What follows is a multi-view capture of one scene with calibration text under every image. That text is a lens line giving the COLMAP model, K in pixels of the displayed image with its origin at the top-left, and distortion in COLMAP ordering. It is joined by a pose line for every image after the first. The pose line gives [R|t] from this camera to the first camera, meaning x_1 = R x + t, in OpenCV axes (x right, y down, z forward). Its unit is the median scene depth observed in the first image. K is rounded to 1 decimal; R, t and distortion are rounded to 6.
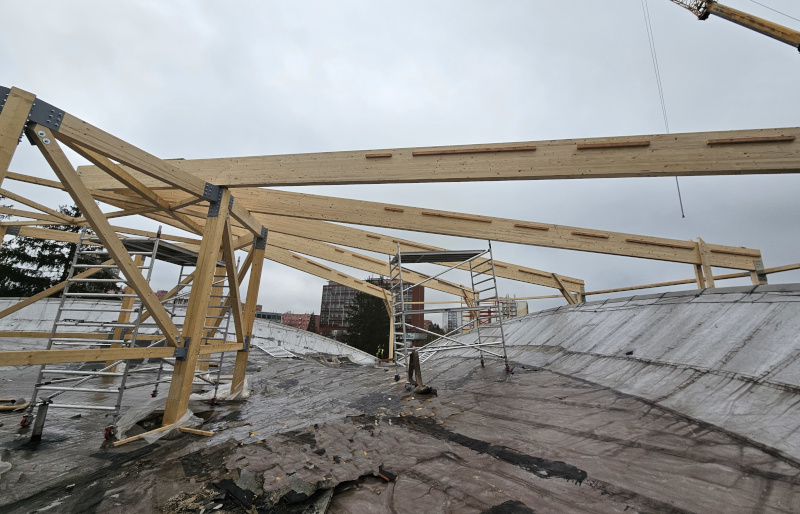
lens RADIAL K [[285.1, 0, 400.0], [0, 285.1, 257.0], [0, 0, 1]] dist [-0.000857, -0.000037]
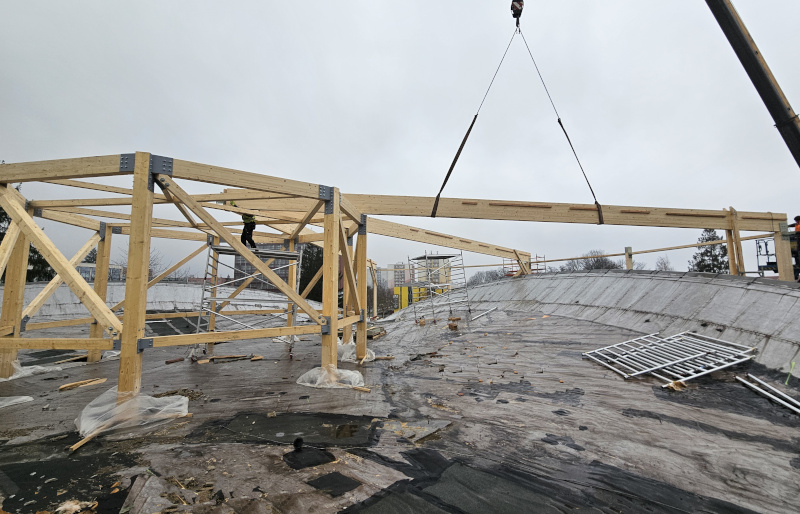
lens RADIAL K [[285.1, 0, 400.0], [0, 285.1, 257.0], [0, 0, 1]] dist [-0.000857, -0.000037]
pose [[0.973118, -0.025553, 0.228886, -1.038280], [-0.007037, 0.990063, 0.140450, -0.304873], [-0.230200, -0.138285, 0.963268, -0.746115]]
